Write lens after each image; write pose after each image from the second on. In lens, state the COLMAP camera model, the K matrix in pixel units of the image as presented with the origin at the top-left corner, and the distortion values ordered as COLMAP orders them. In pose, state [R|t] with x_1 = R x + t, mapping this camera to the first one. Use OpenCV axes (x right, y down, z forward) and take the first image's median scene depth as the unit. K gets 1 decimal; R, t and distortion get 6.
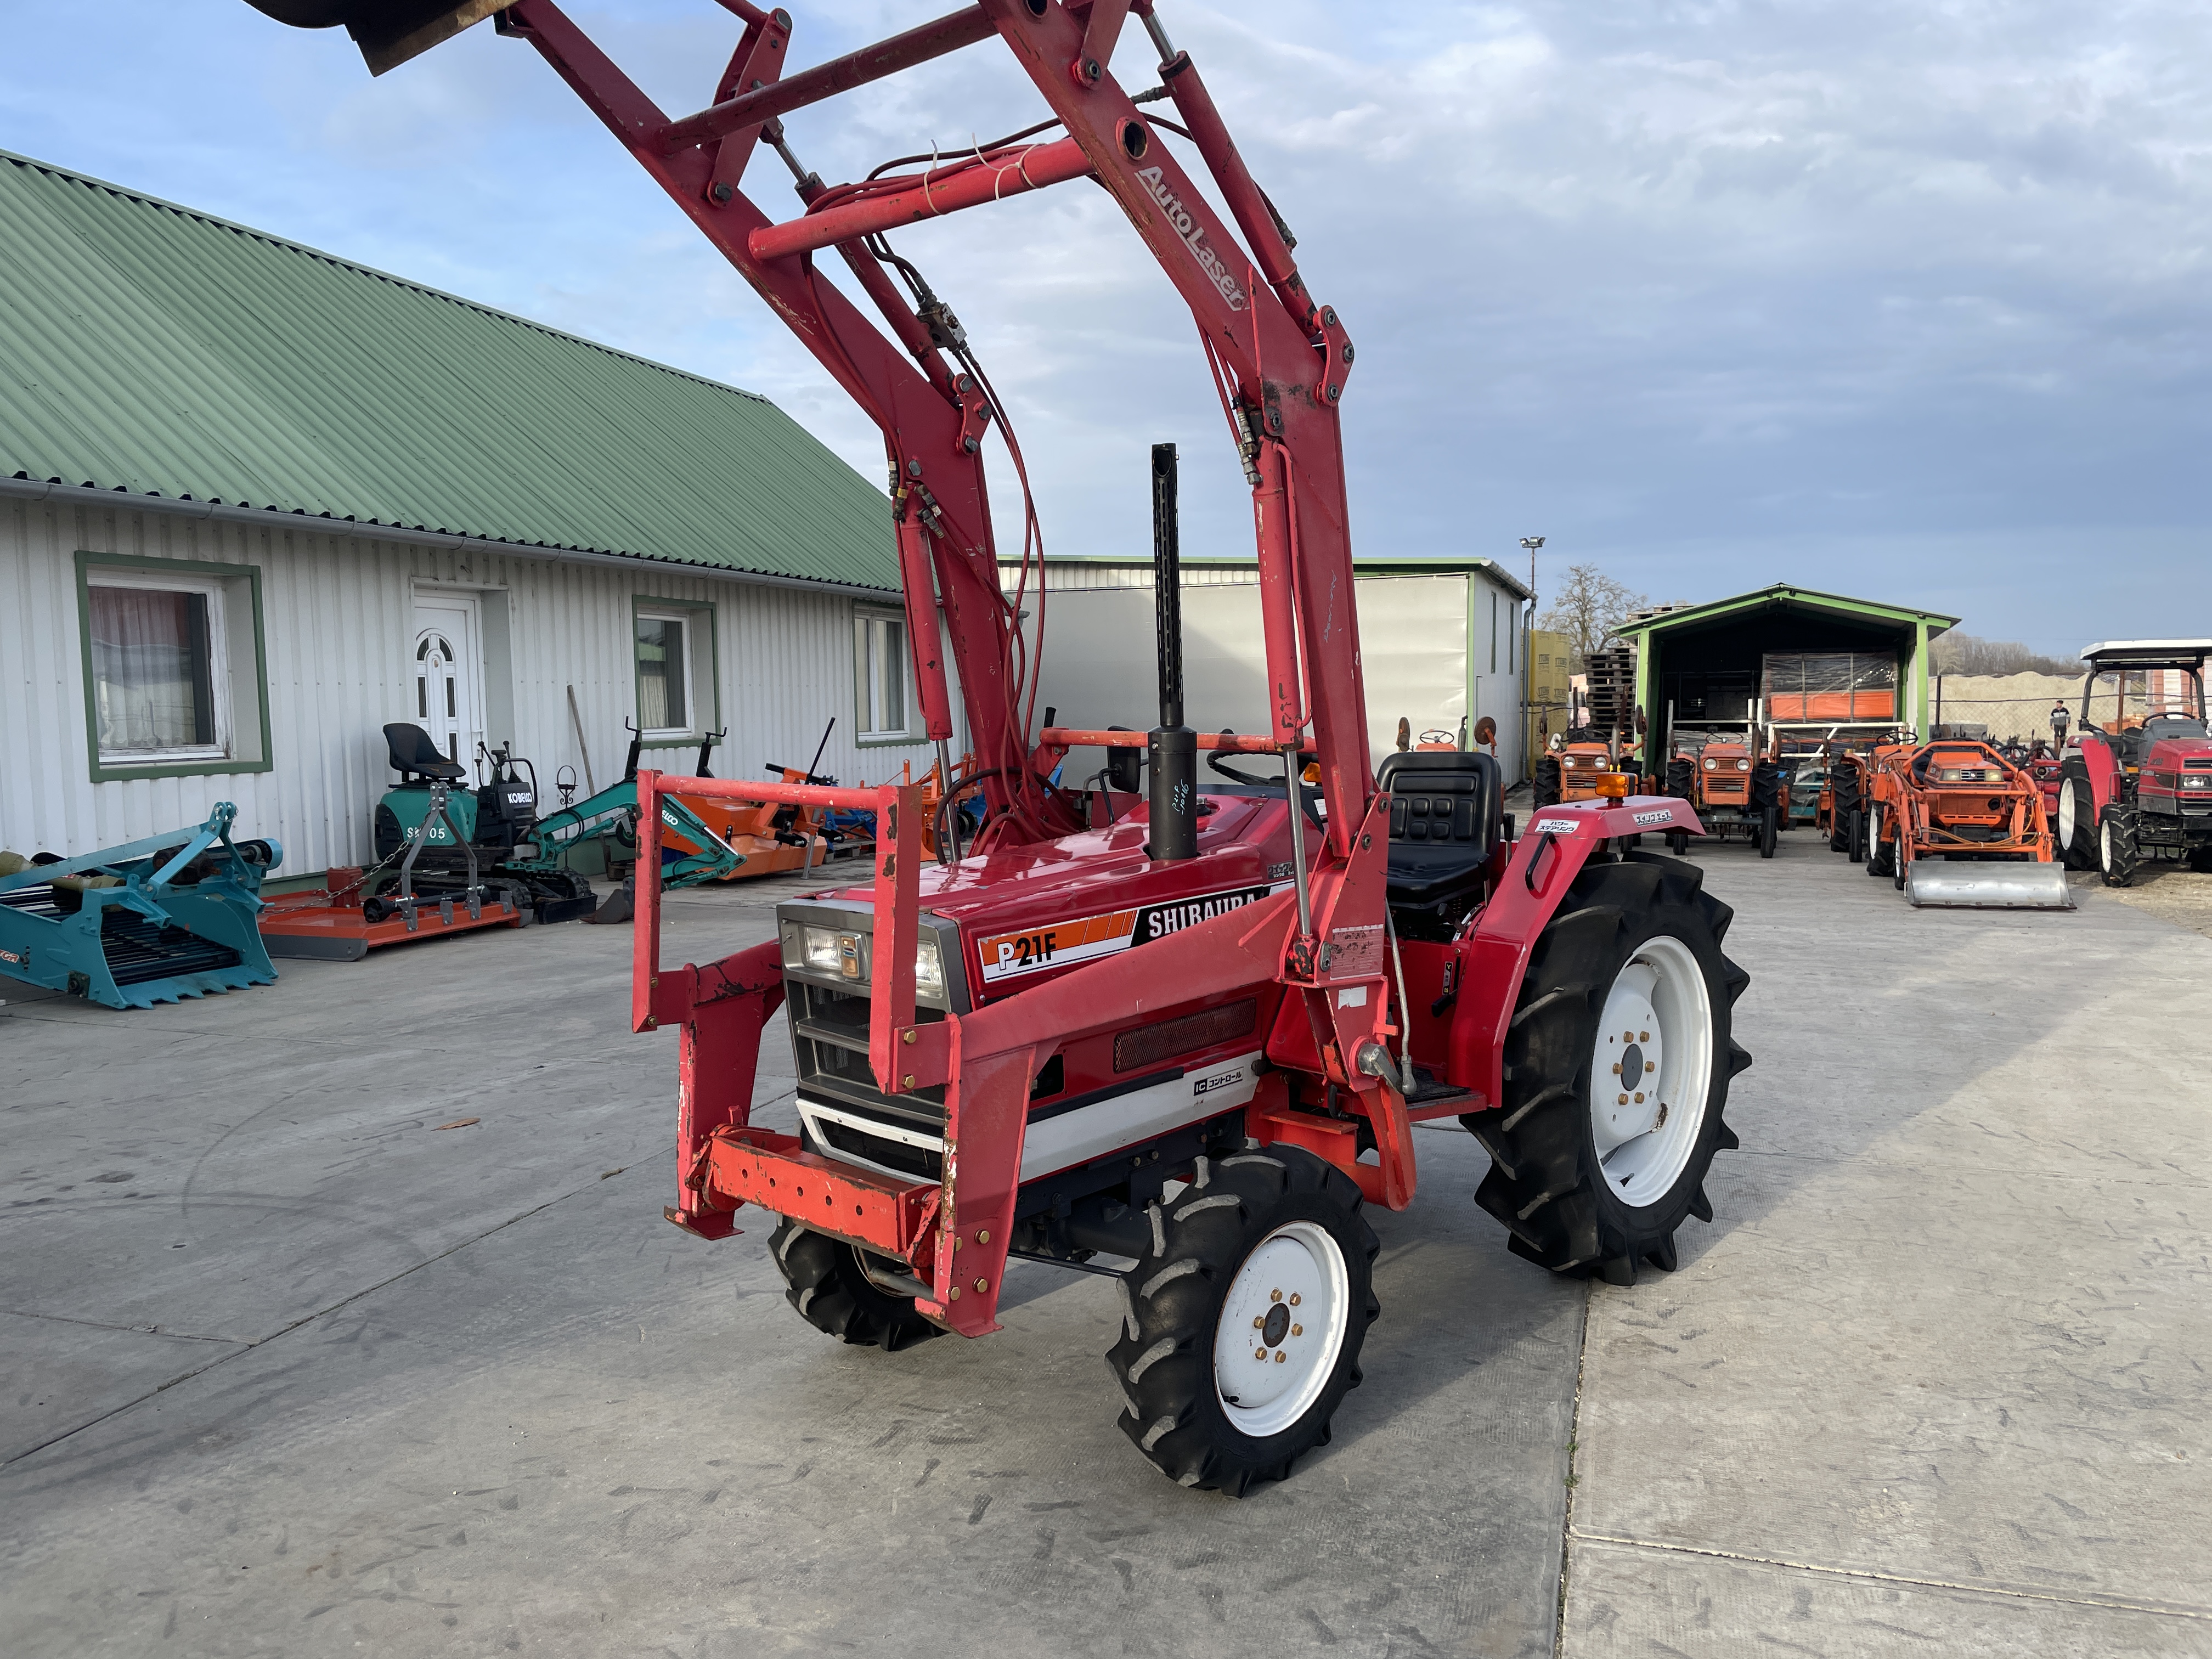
lens RADIAL K [[1672.1, 0, 1136.8], [0, 1672.1, 828.2], [0, 0, 1]] dist [0.086789, -0.119042]
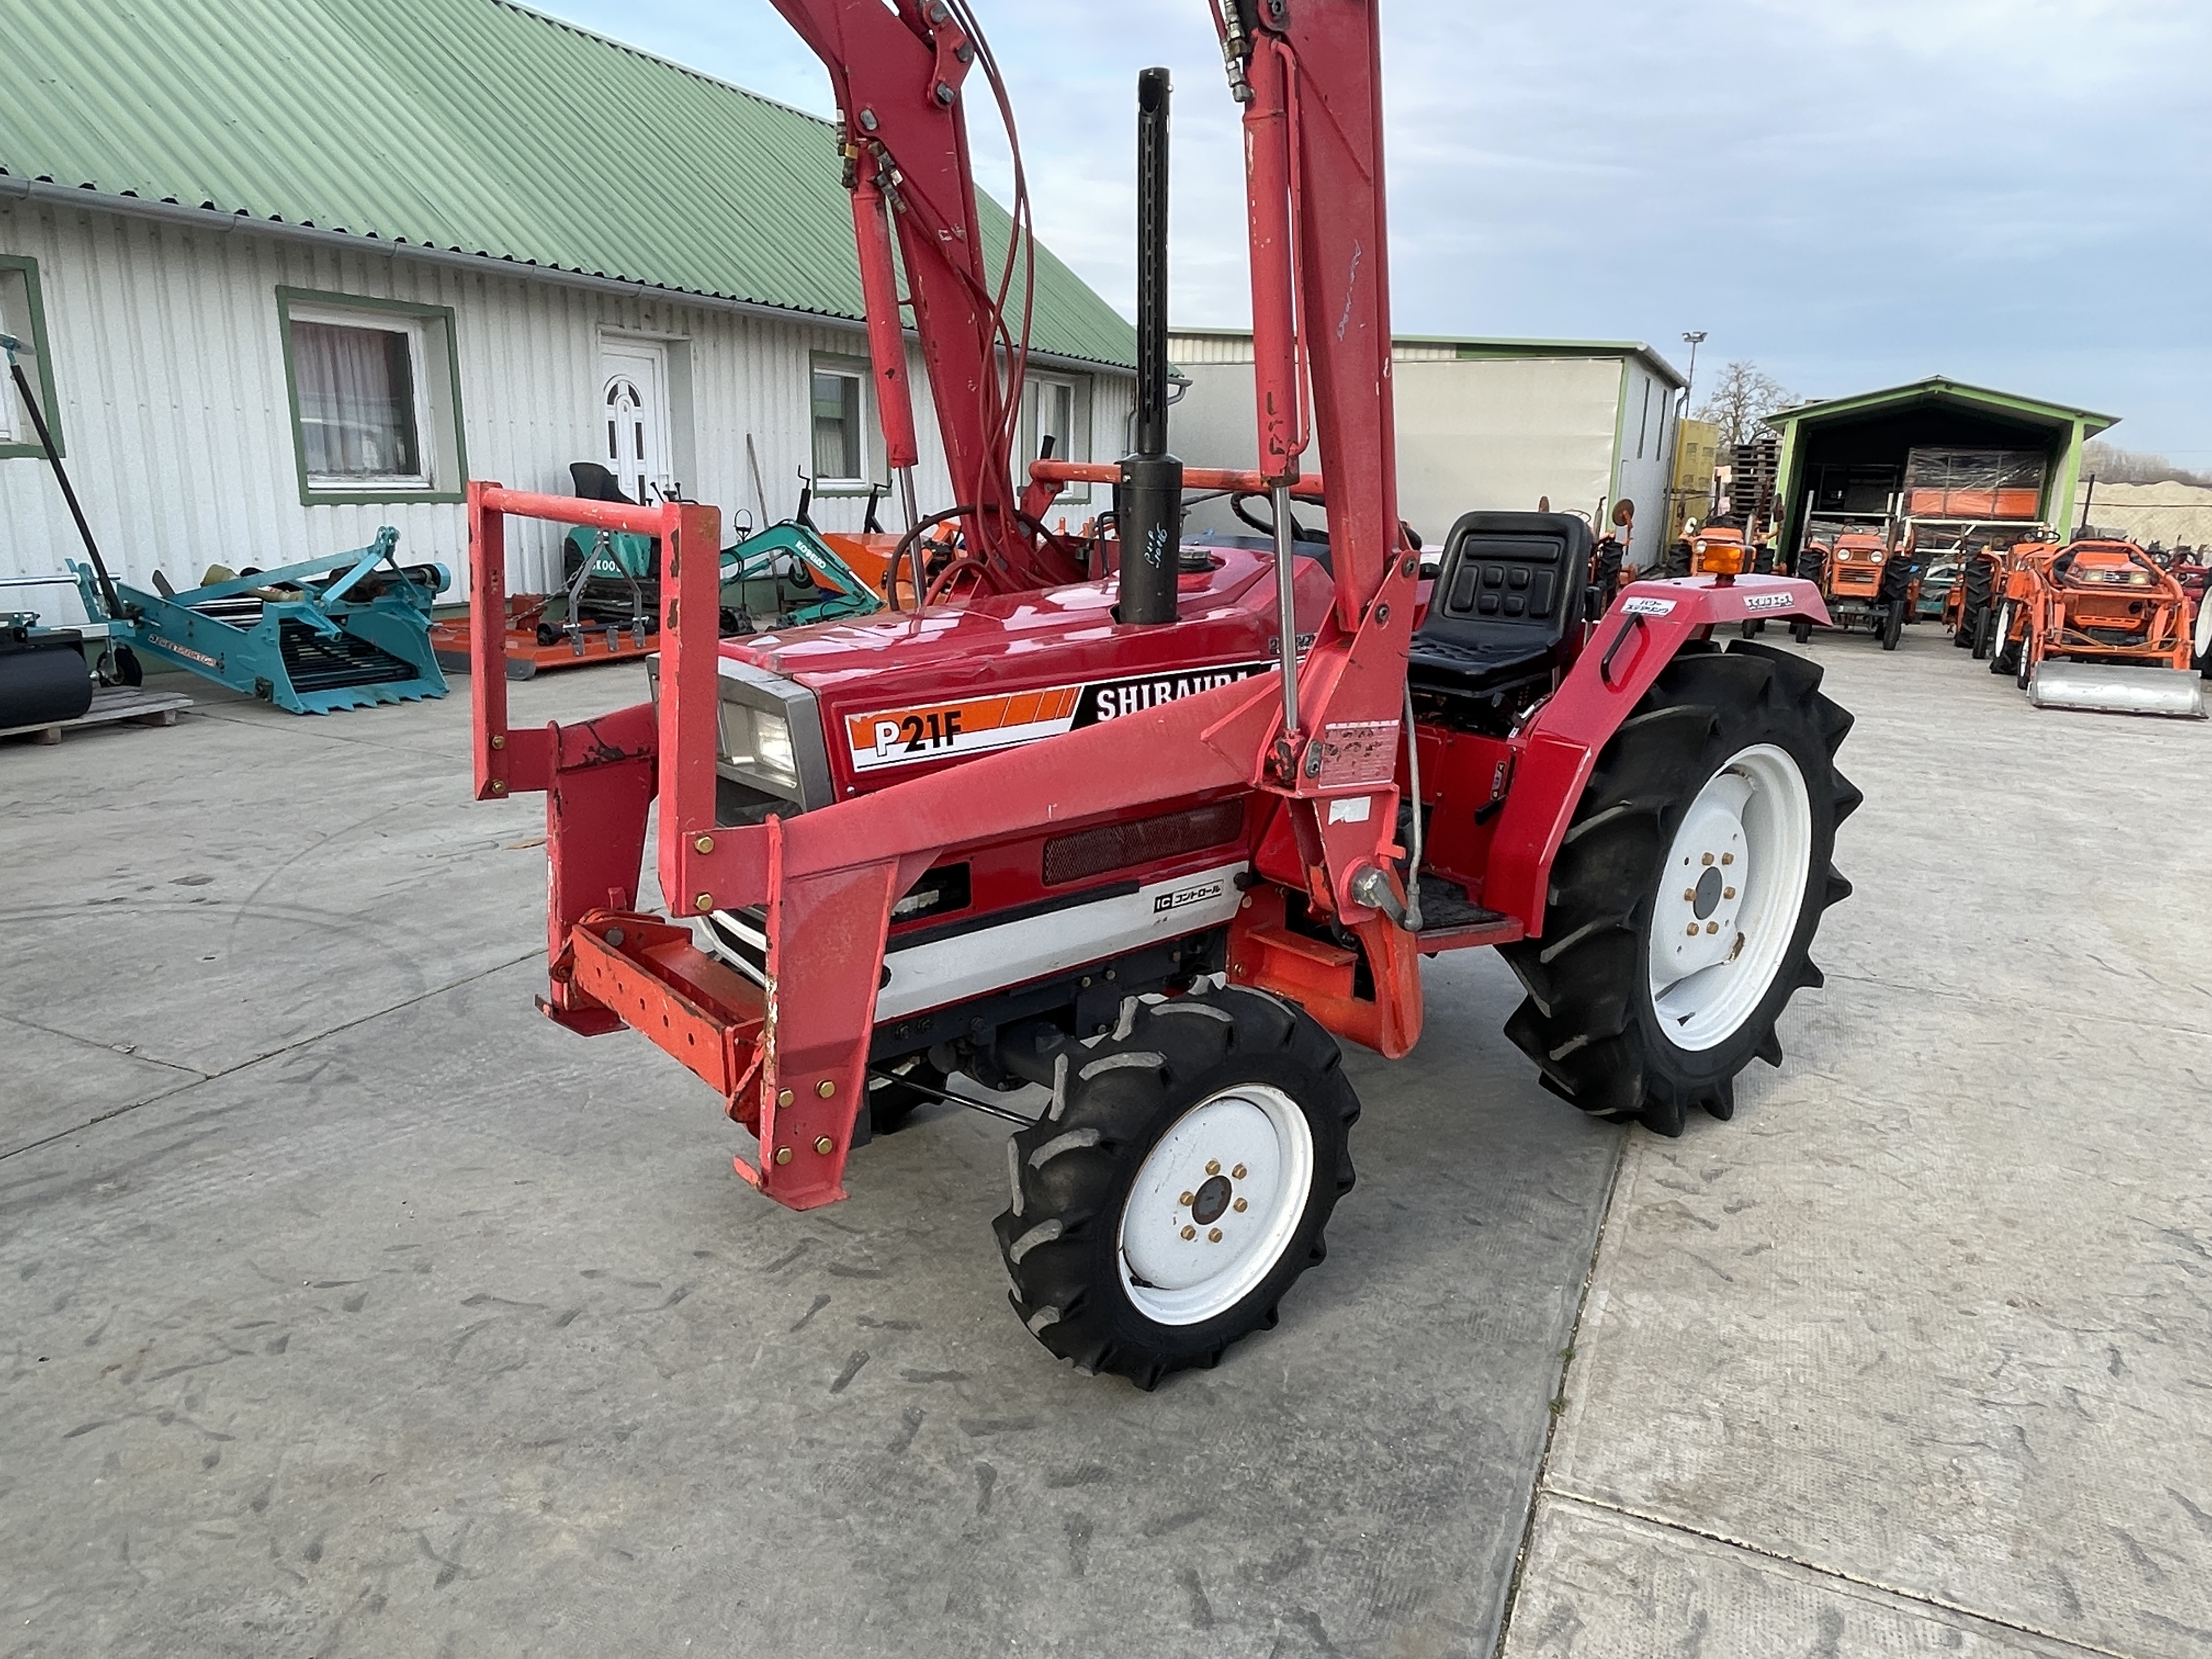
lens RADIAL K [[1453.3, 0, 1117.0], [0, 1453.3, 842.6], [0, 0, 1]] dist [-0.001987, -0.002119]
pose [[0.990949, 0.066533, -0.116589, 0.038957], [-0.045542, 0.983648, 0.174249, 0.000225], [0.126276, -0.167363, 0.977775, 0.117838]]
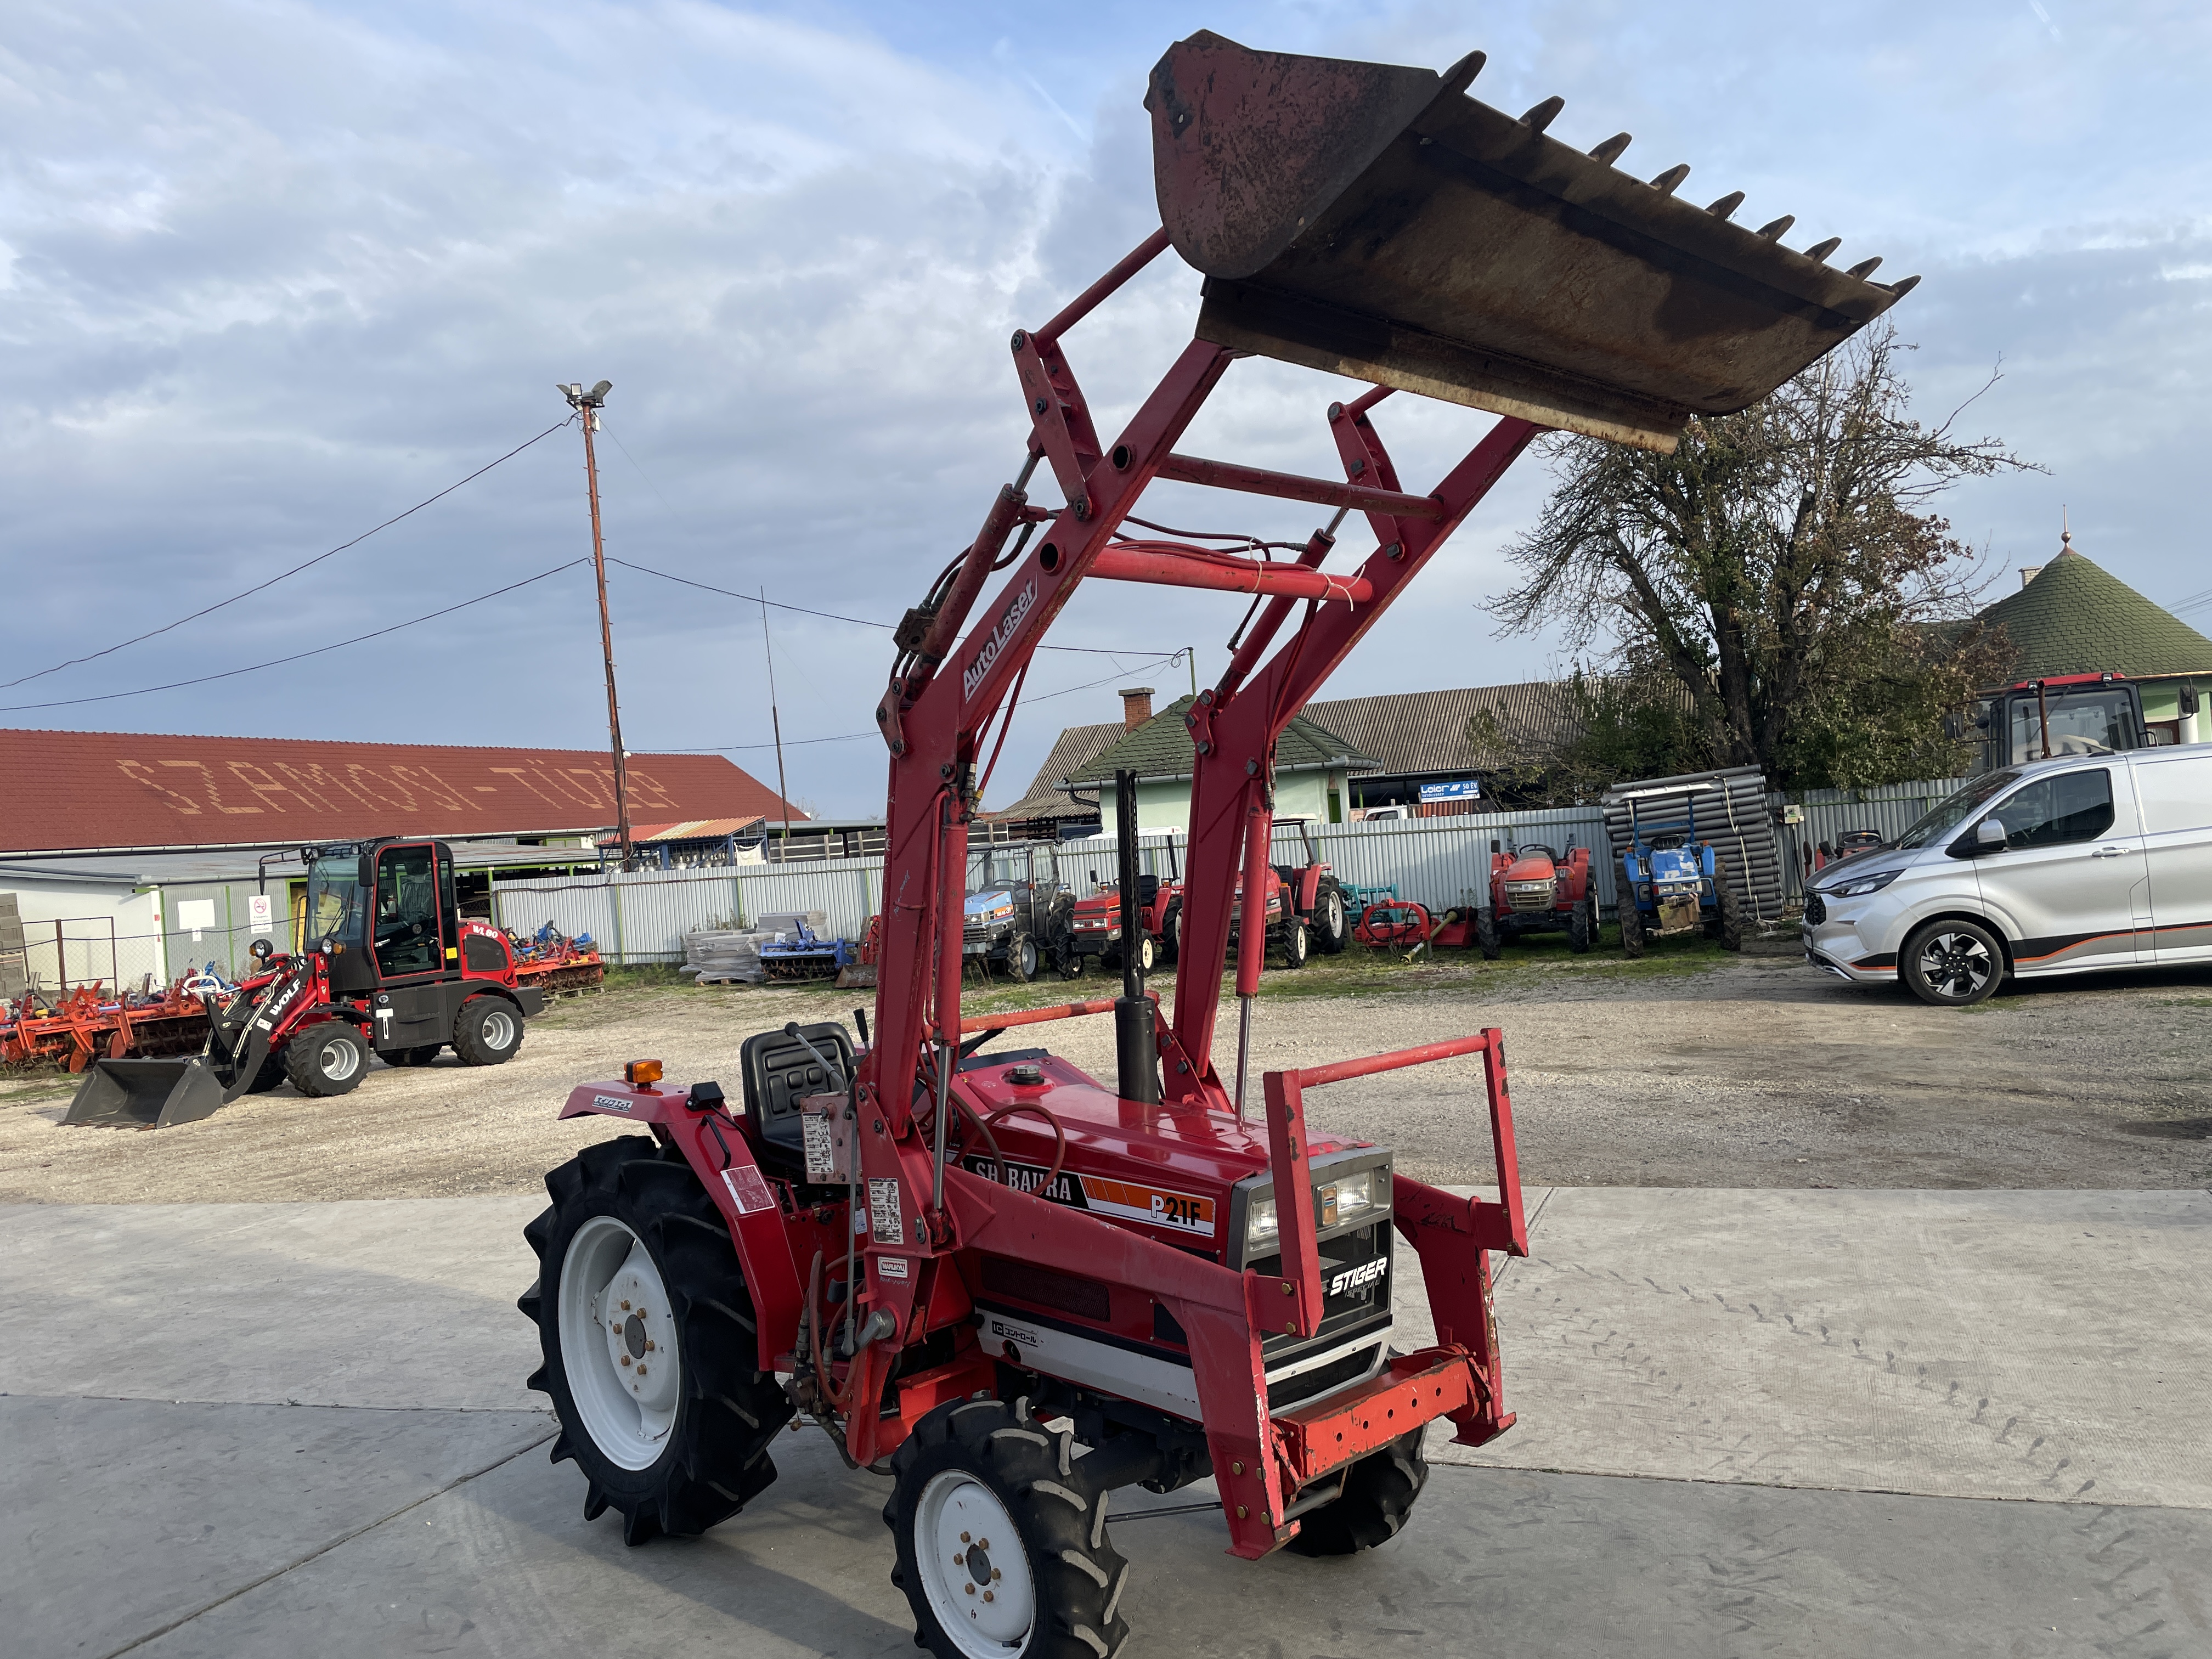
lens RADIAL K [[1672.1, 0, 1126.1], [0, 1672.1, 832.9], [0, 0, 1]] dist [0.086789, -0.119042]
pose [[0.072059, 0.008020, 0.997368, -0.469538], [0.148121, 0.988793, -0.018653, -0.061939], [-0.986340, 0.149076, 0.070064, 0.358636]]
